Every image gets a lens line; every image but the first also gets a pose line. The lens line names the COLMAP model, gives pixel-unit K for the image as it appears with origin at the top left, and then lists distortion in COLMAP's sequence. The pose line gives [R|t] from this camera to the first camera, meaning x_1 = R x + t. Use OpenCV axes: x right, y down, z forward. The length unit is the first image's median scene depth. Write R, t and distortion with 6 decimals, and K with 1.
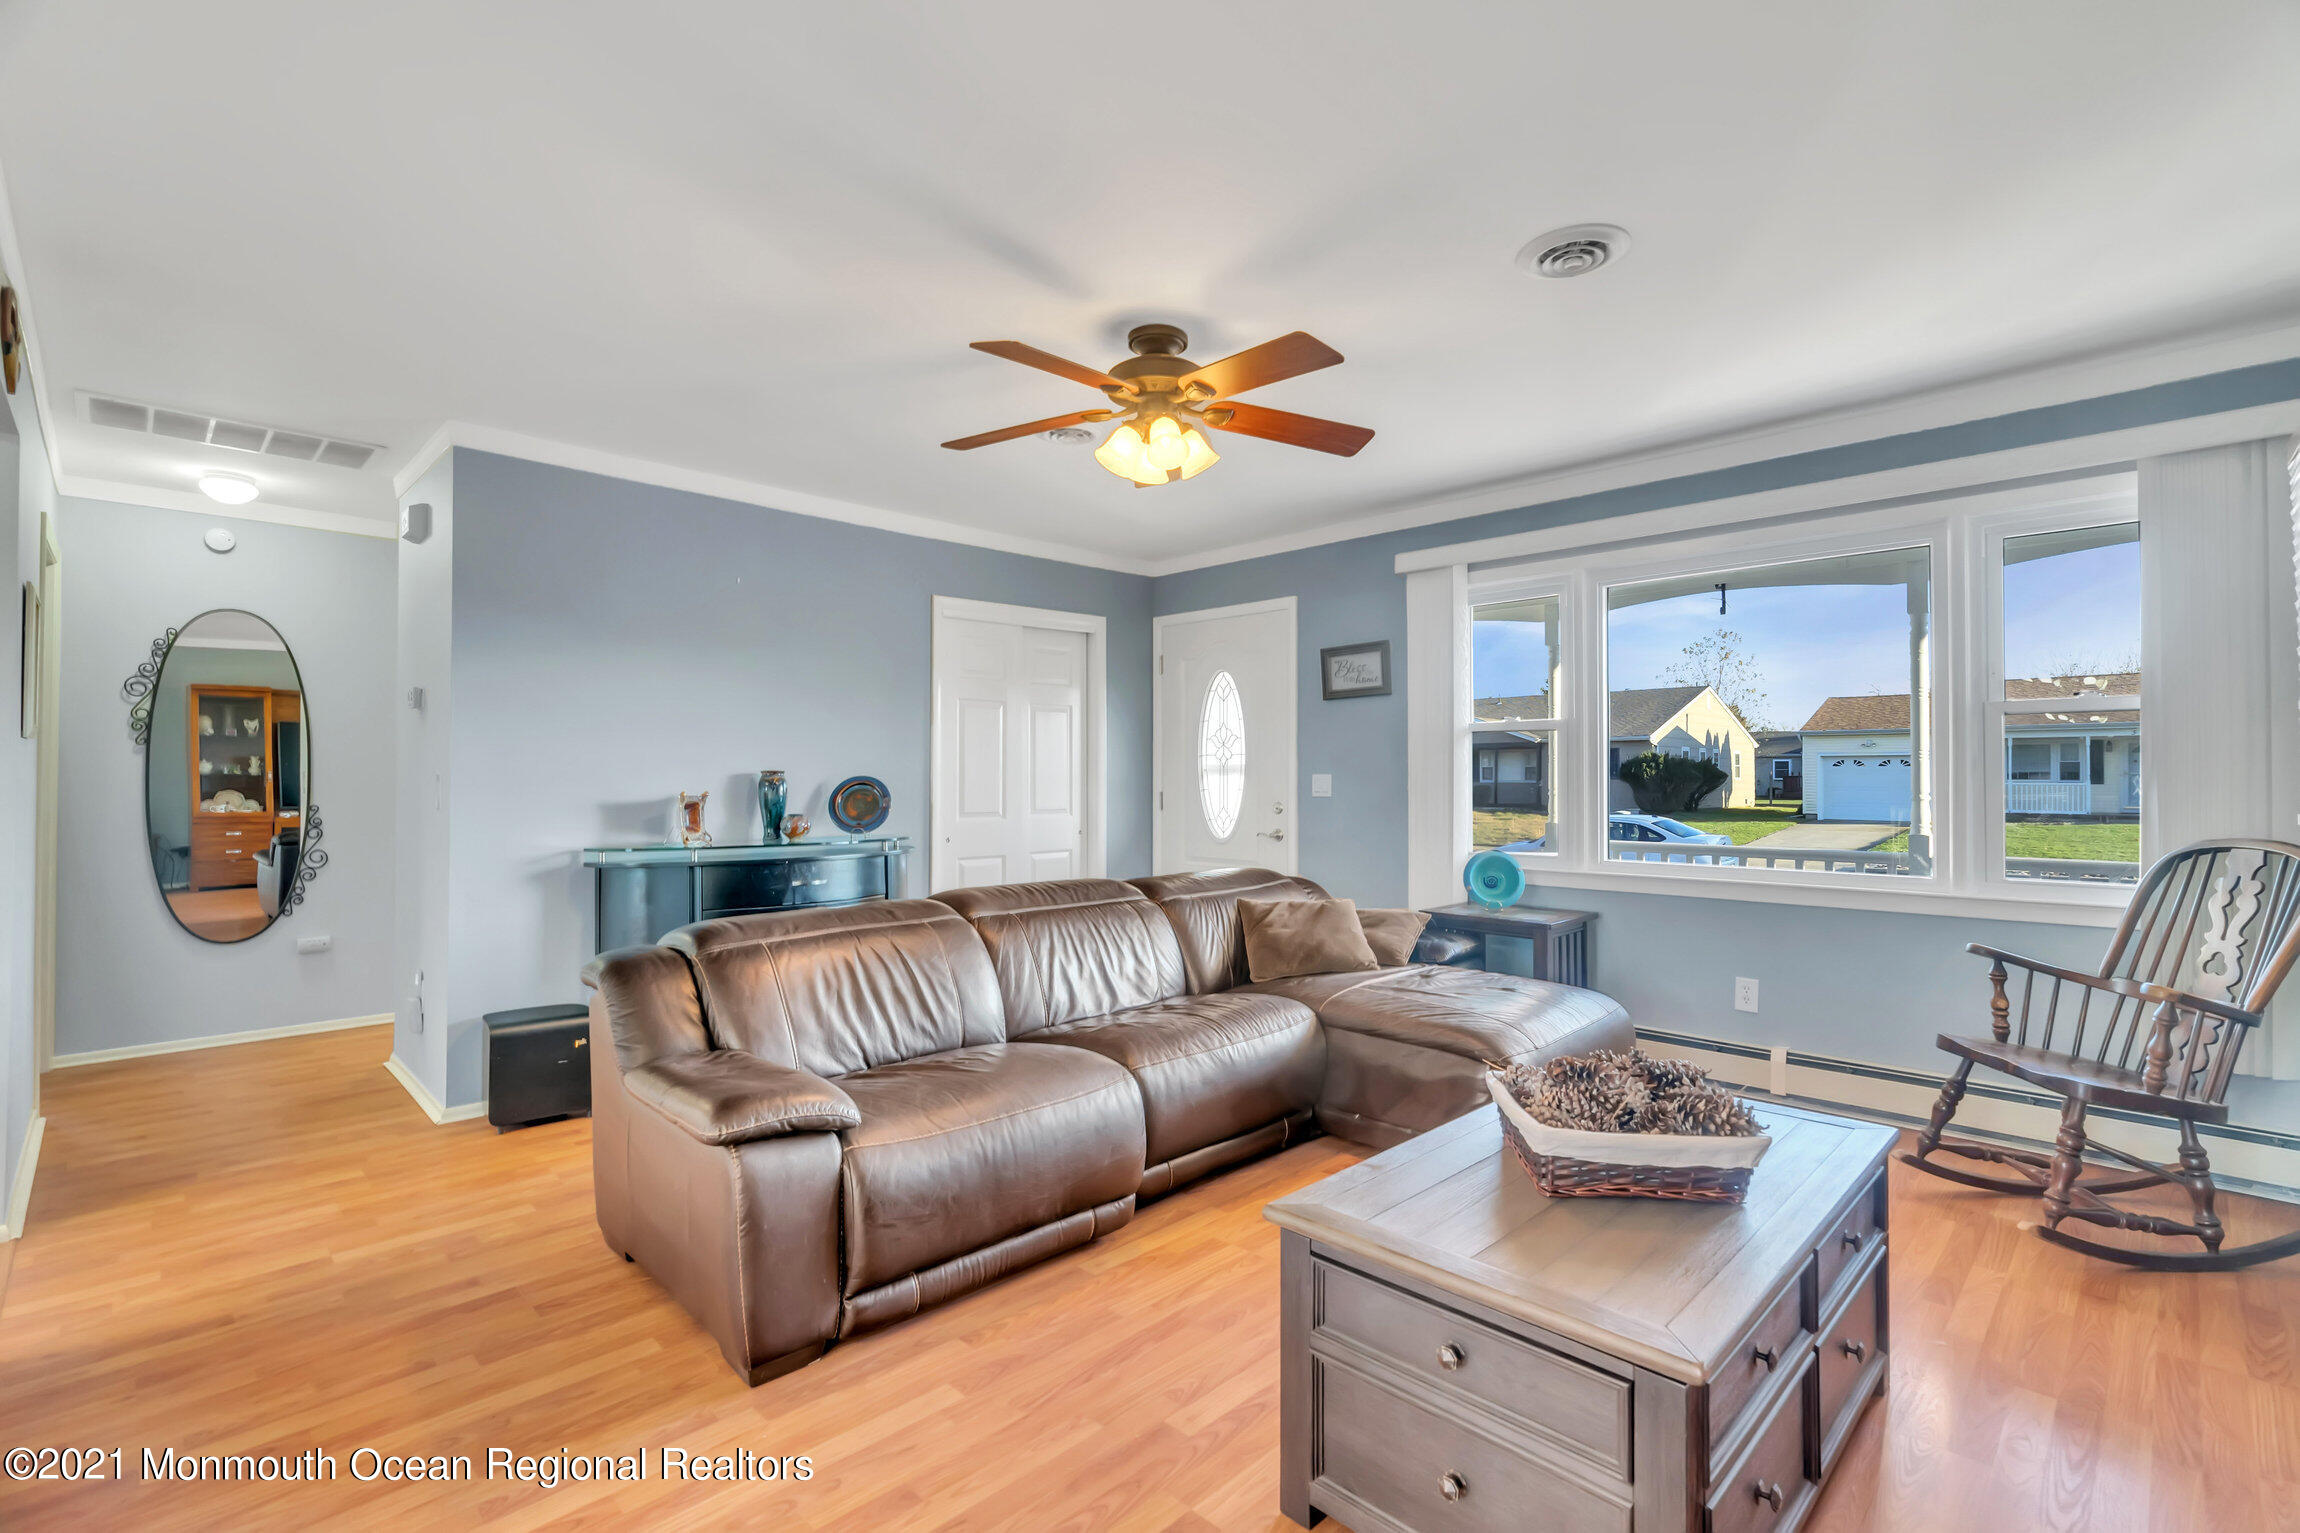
lens RADIAL K [[1036.6, 0, 1158.7], [0, 1036.6, 771.1], [0, 0, 1]] dist [0.003363, 0.000580]
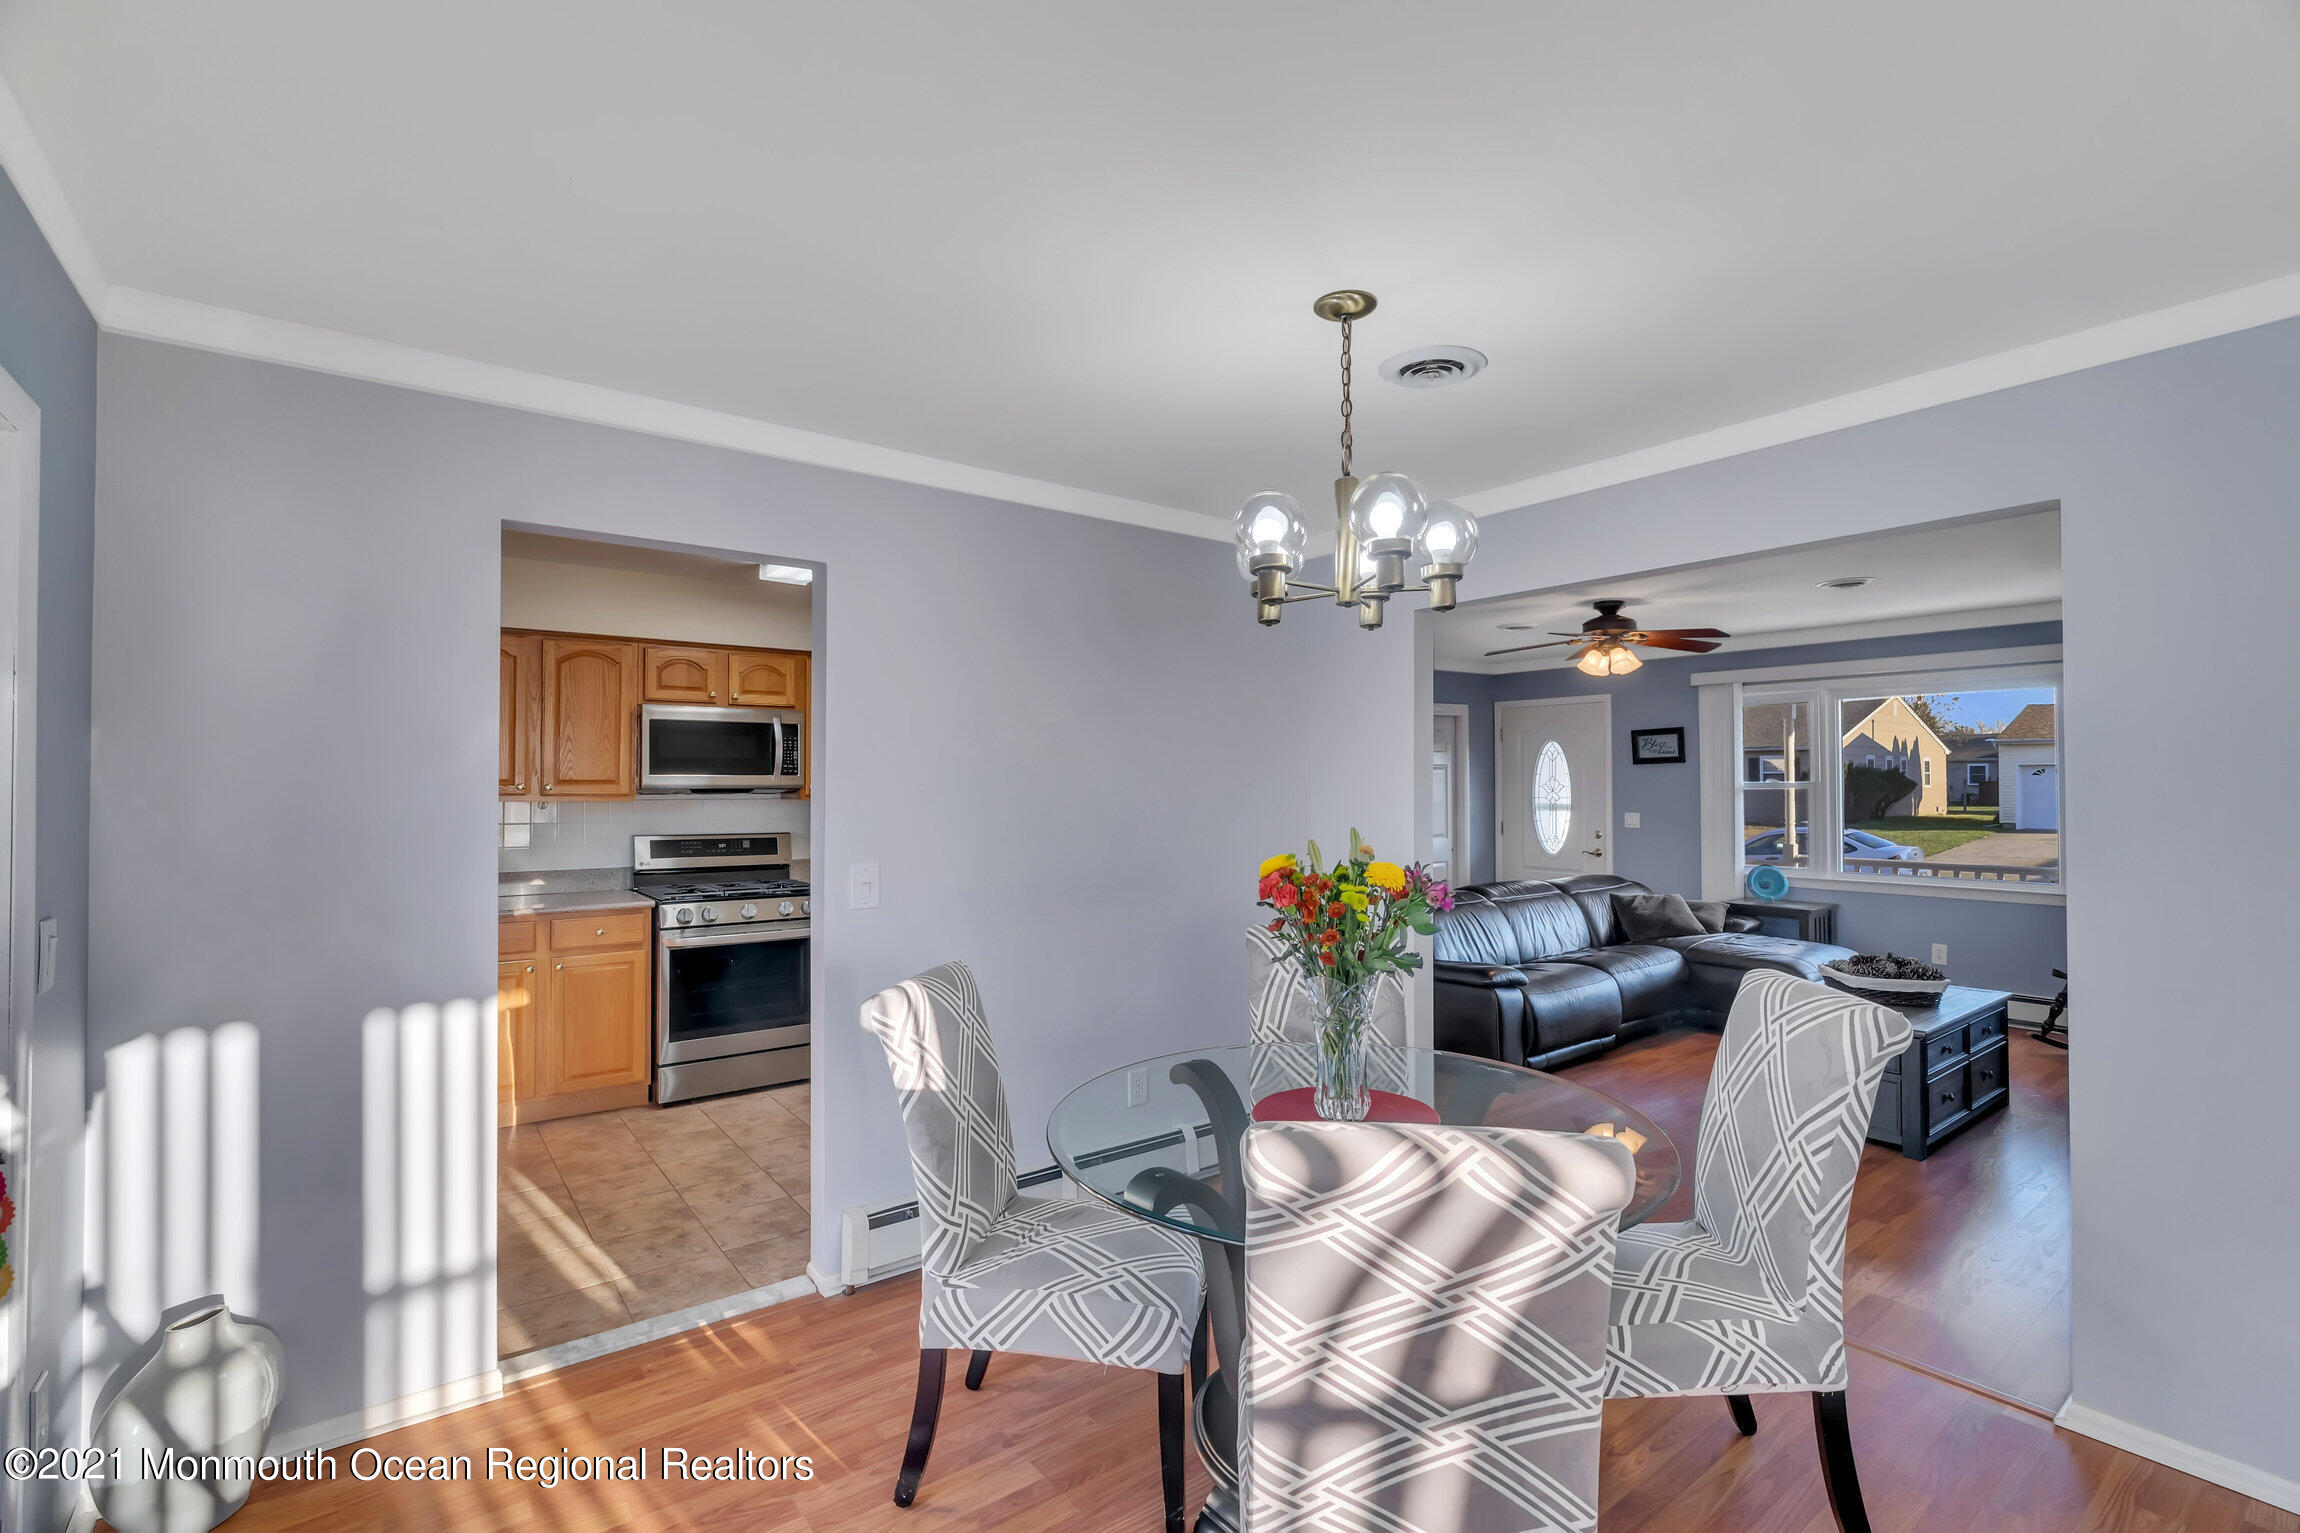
lens RADIAL K [[1036.6, 0, 1154.7], [0, 1036.6, 765.1], [0, 0, 1]] dist [0.003363, 0.000580]
pose [[0.991505, -0.004433, -0.129990, -0.347695], [0.003471, 0.999965, -0.007624, -0.059084], [0.130019, 0.007108, 0.991486, -0.613714]]
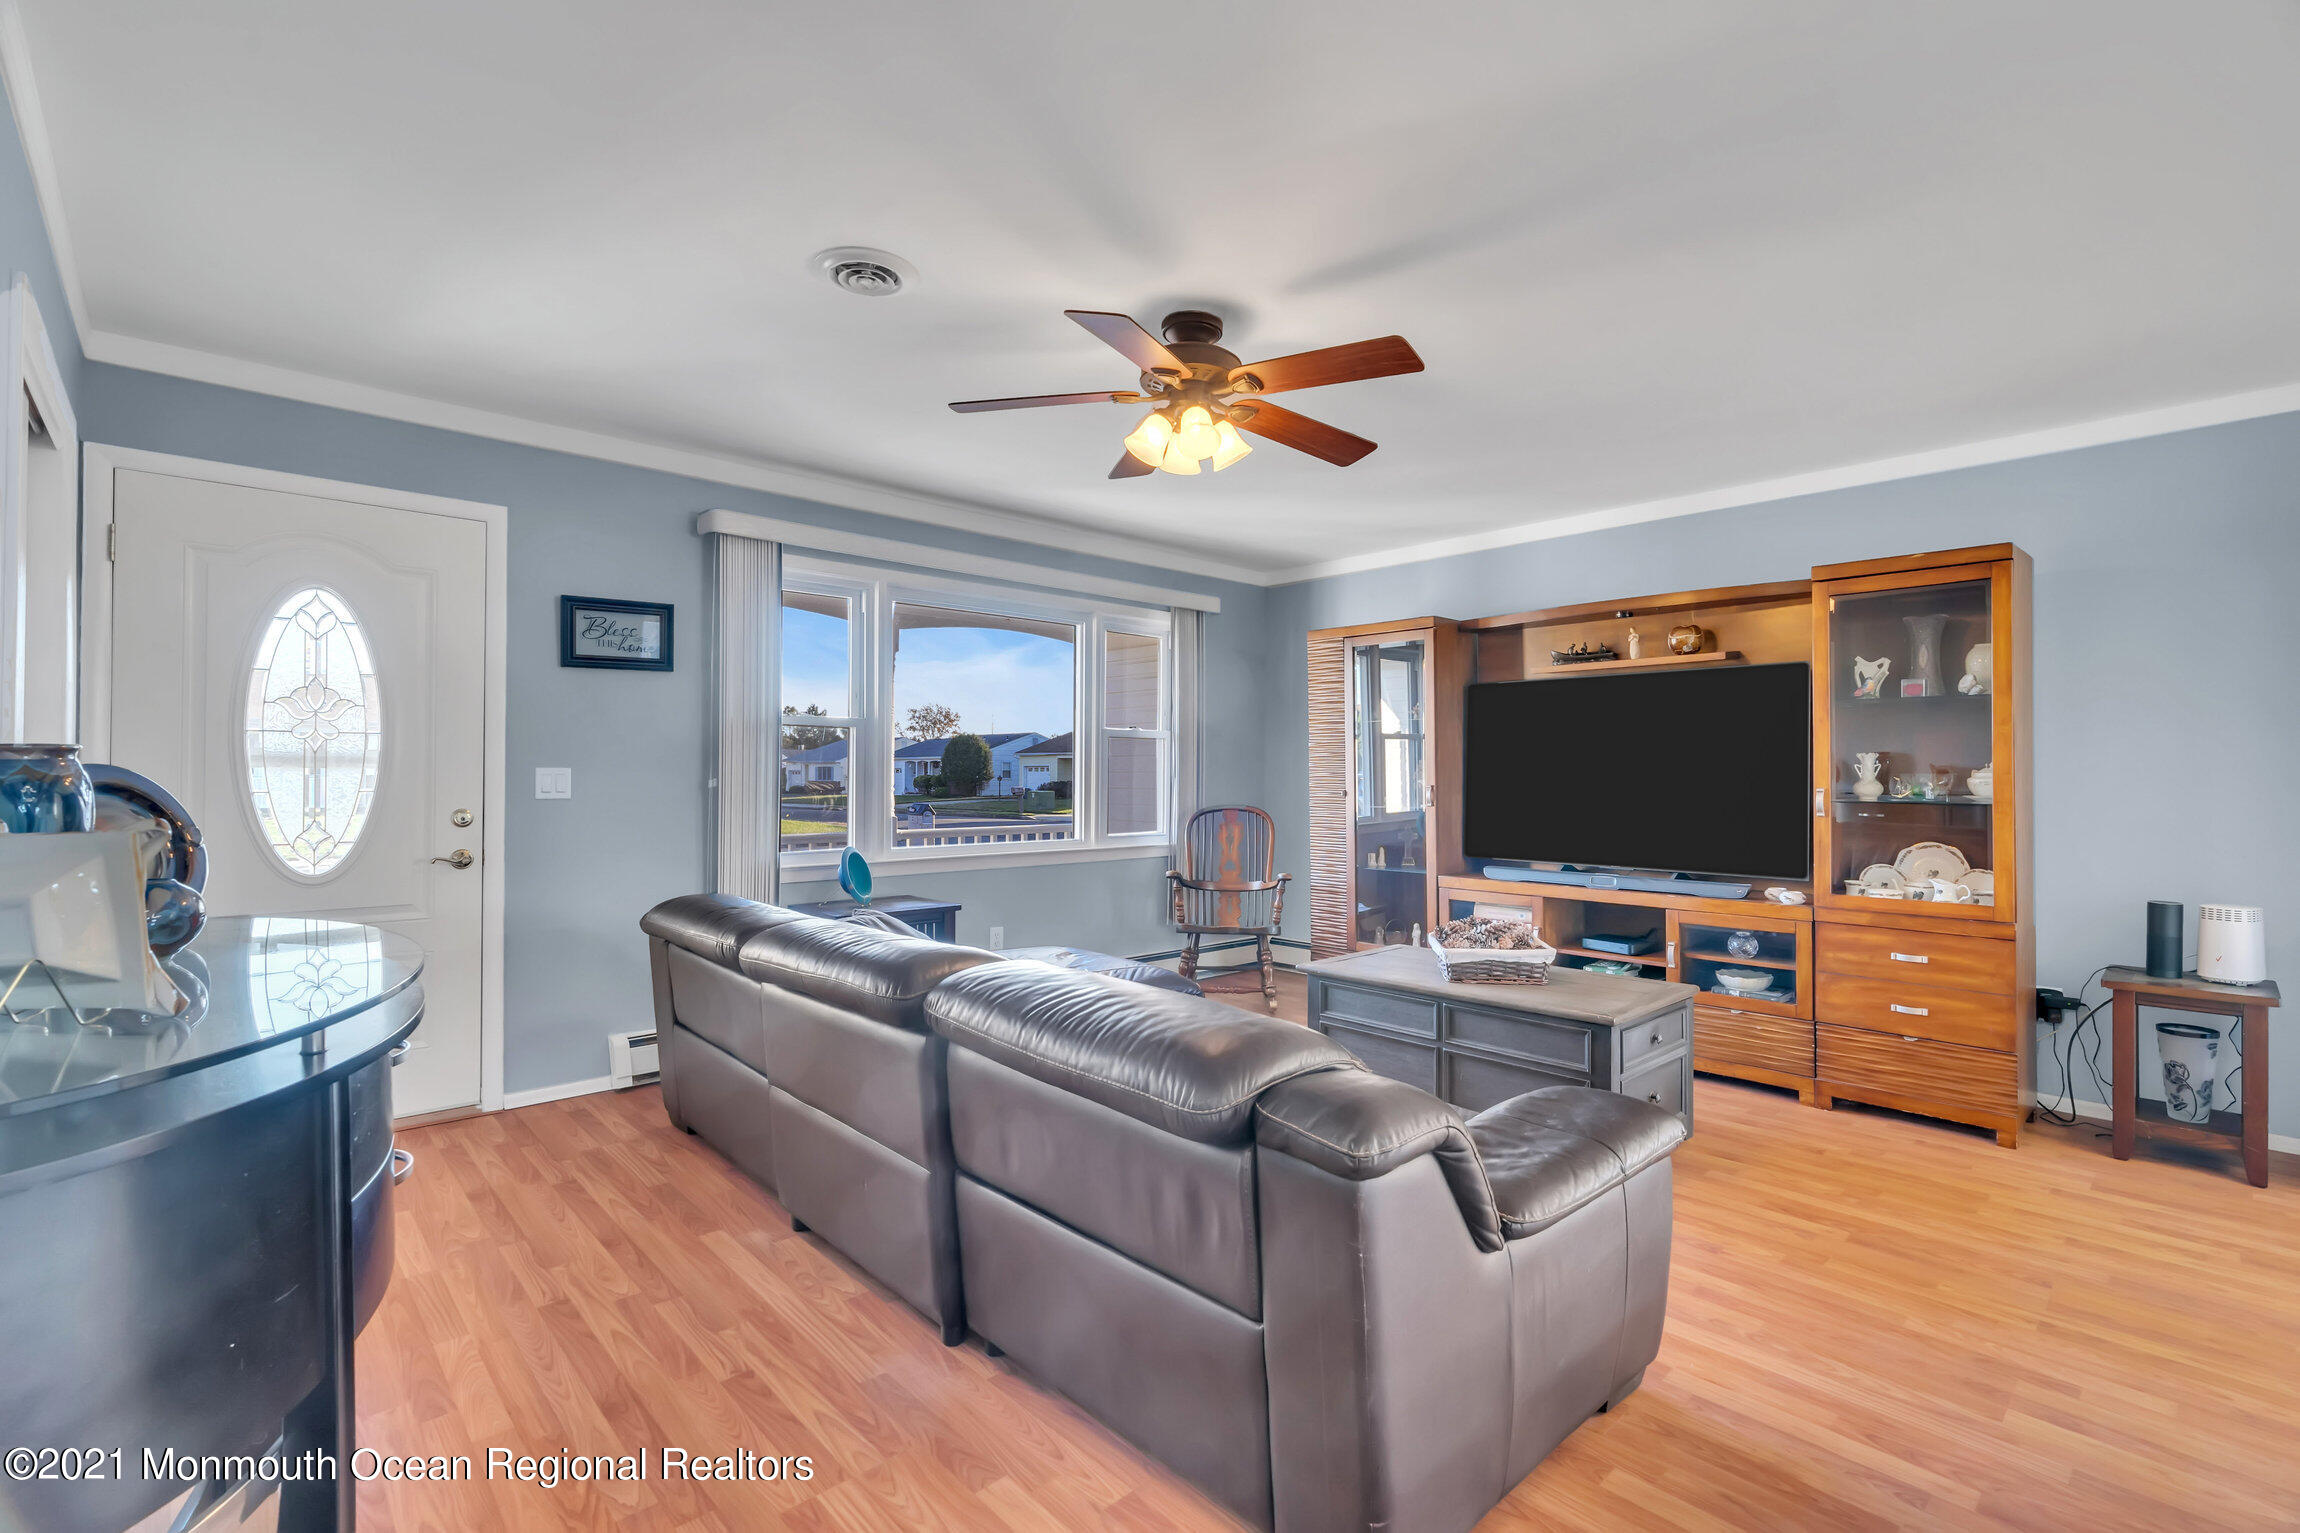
lens RADIAL K [[1036.6, 0, 1161.9], [0, 1036.6, 768.8], [0, 0, 1]] dist [0.003363, 0.000580]
pose [[0.025013, 0.007105, 0.999662, -0.566554], [-0.009461, 0.999932, -0.006870, 0.004336], [-0.999642, -0.009286, 0.025079, 0.578960]]
